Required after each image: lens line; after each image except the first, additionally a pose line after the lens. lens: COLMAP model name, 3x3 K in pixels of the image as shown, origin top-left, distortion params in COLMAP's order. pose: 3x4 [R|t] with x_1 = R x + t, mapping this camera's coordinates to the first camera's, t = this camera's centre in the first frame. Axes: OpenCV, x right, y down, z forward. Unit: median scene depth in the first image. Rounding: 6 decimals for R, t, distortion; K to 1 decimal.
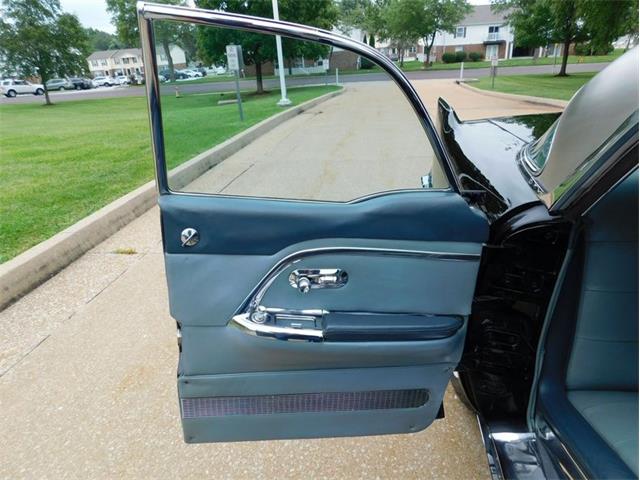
lens RADIAL K [[422.2, 0, 320.0], [0, 422.2, 240.0], [0, 0, 1]] dist [-0.079100, 0.064322]
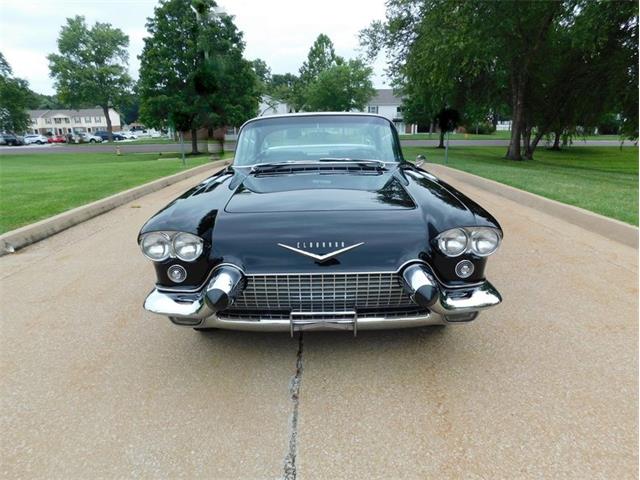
lens RADIAL K [[416.5, 0, 320.0], [0, 416.5, 240.0], [0, 0, 1]] dist [-0.088387, 0.064761]
pose [[0.986960, 0.003430, 0.160928, 0.135235], [0.020255, 0.989179, -0.145309, 0.519895], [-0.159685, 0.146674, 0.976211, -1.199939]]
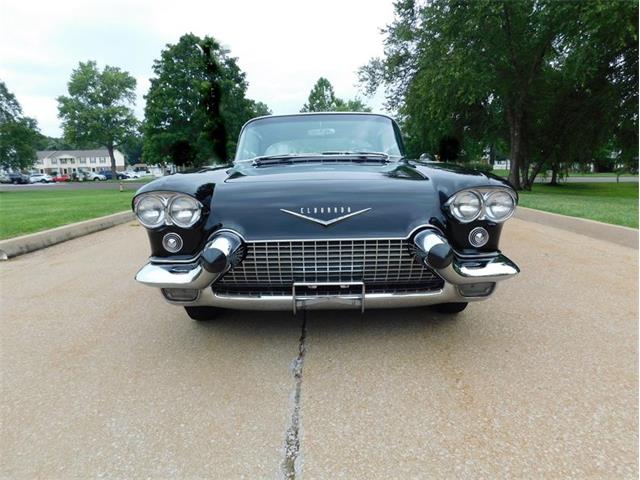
lens RADIAL K [[416.5, 0, 320.0], [0, 416.5, 240.0], [0, 0, 1]] dist [-0.088387, 0.064761]
pose [[0.987080, 0.017642, 0.159252, 0.135685], [0.021188, 0.970818, -0.238878, 0.616669], [-0.158819, 0.239166, 0.957902, -1.144047]]
